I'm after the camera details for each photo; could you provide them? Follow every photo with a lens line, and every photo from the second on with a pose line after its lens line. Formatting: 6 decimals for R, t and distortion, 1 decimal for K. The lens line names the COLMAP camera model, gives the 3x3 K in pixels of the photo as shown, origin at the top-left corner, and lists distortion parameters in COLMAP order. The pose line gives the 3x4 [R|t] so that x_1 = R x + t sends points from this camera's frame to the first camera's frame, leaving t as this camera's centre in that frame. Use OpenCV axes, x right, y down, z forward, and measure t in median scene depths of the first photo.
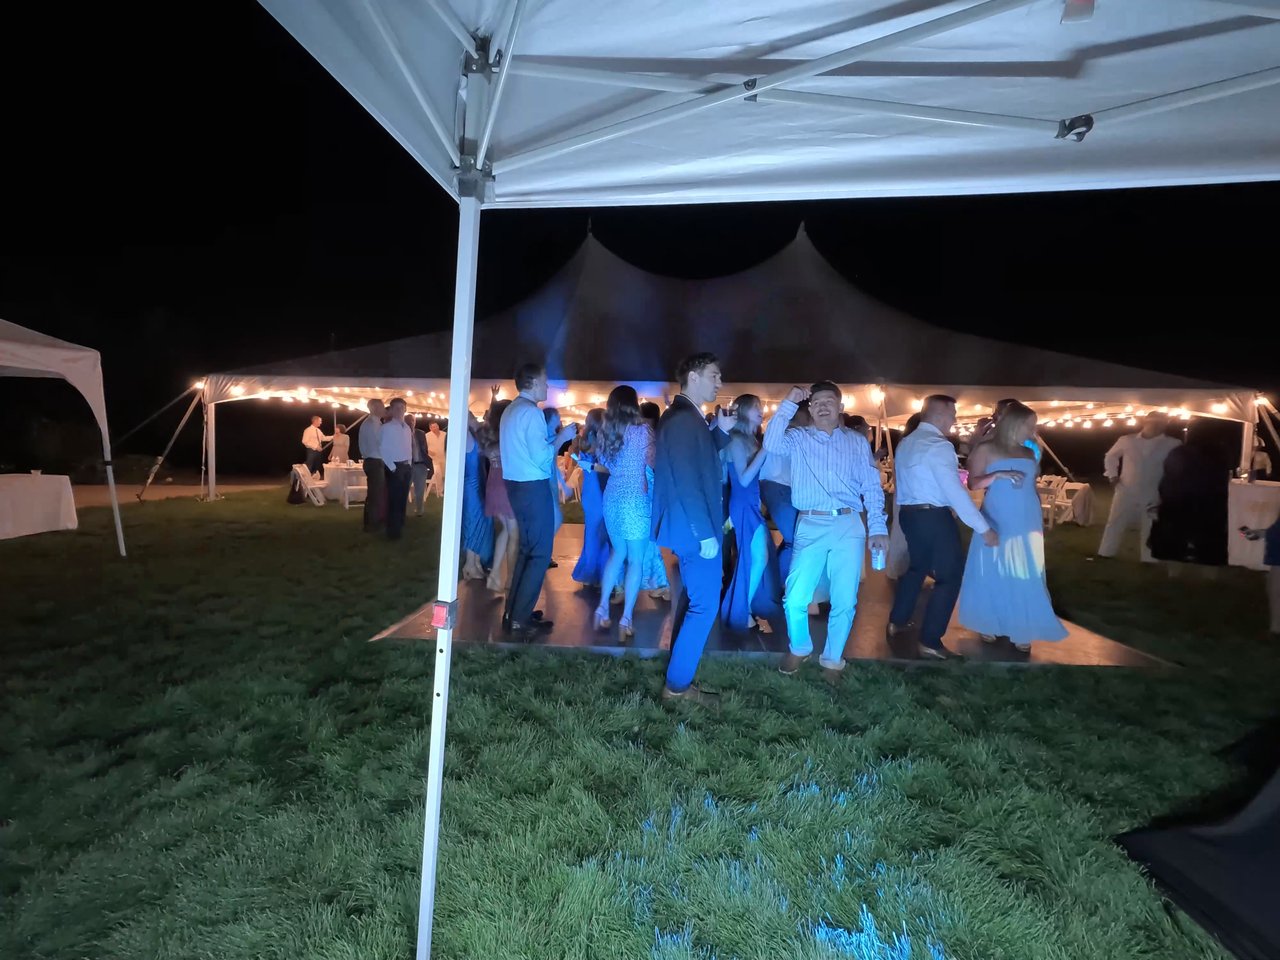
lens RADIAL K [[526.6, 0, 643.8], [0, 526.6, 476.6], [0, 0, 1]] dist [-0.002174, 0.000069]
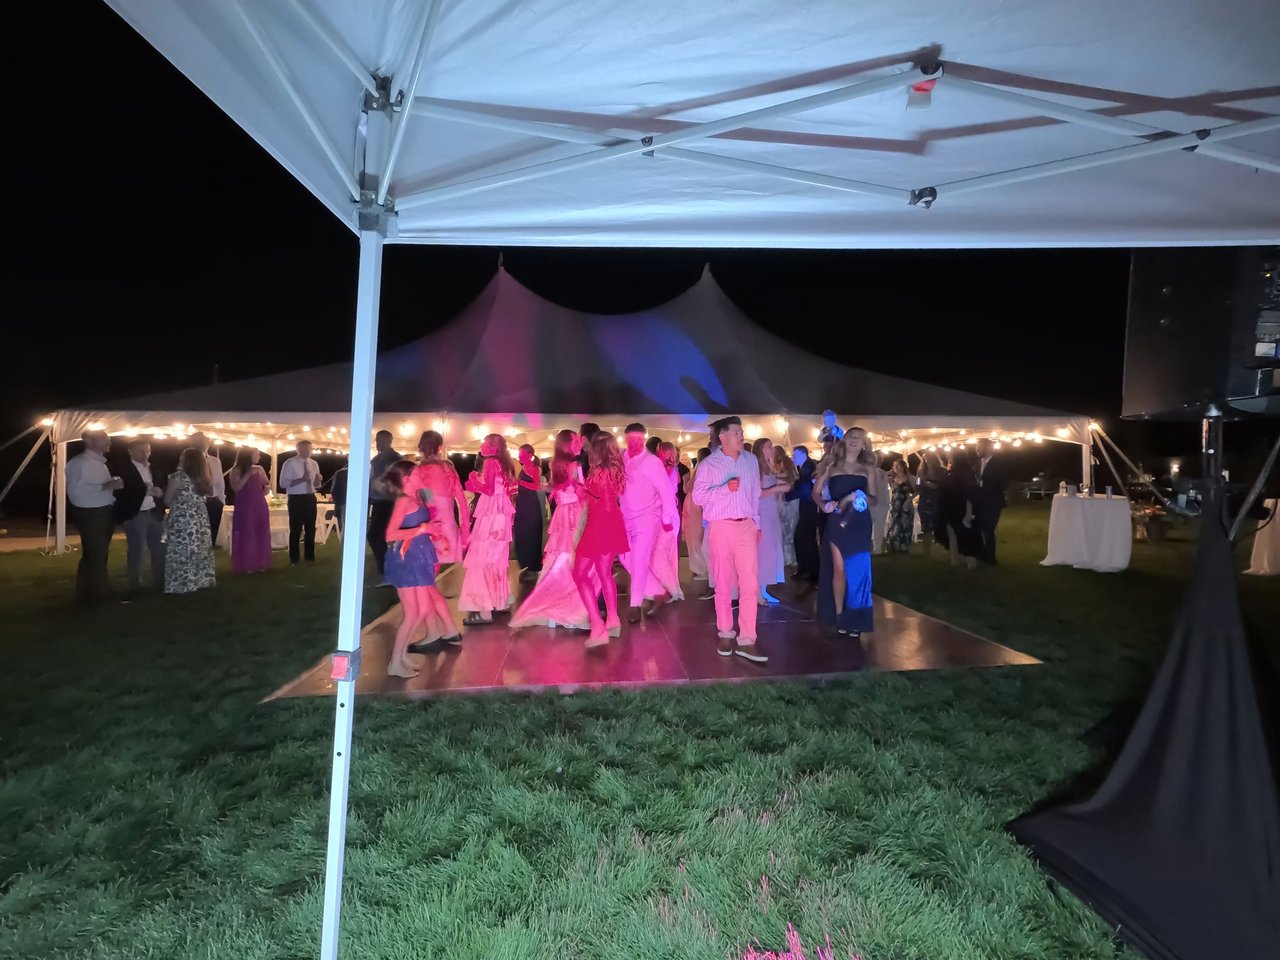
lens RADIAL K [[526.6, 0, 640.7], [0, 526.6, 478.3], [0, 0, 1]] dist [-0.002174, 0.000069]
pose [[0.988788, -0.025680, 0.147104, 0.006283], [0.033822, 0.998016, -0.053114, -0.000356], [-0.145448, 0.057493, 0.987694, -0.009981]]
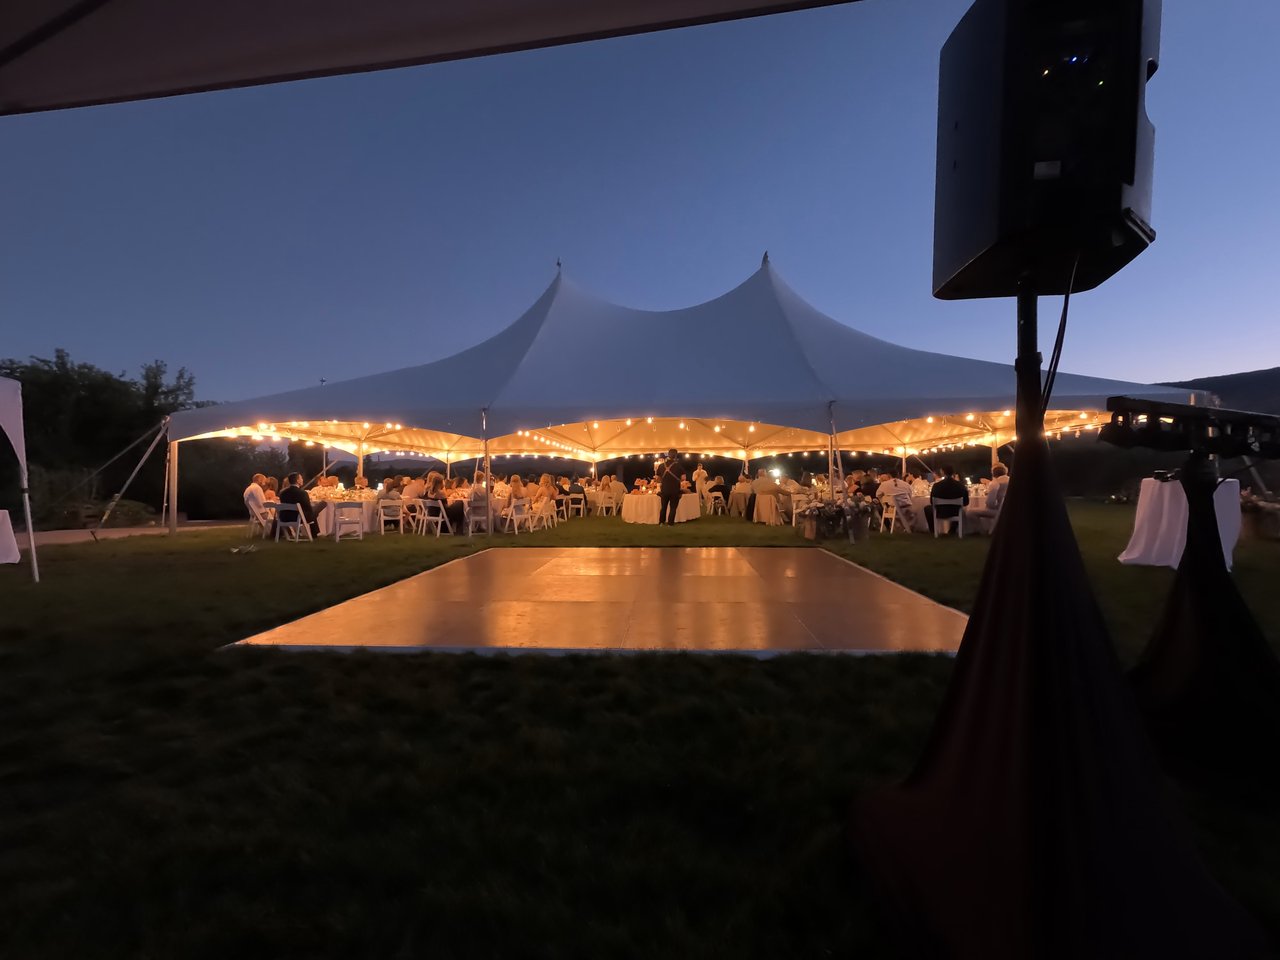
lens RADIAL K [[526.6, 0, 648.2], [0, 526.6, 480.0], [0, 0, 1]] dist [-0.002174, 0.000069]
pose [[0.999331, -0.031482, -0.018627, 0.336897], [0.030113, 0.997114, -0.069695, 0.099931], [0.020768, 0.069088, 0.997394, 0.013497]]
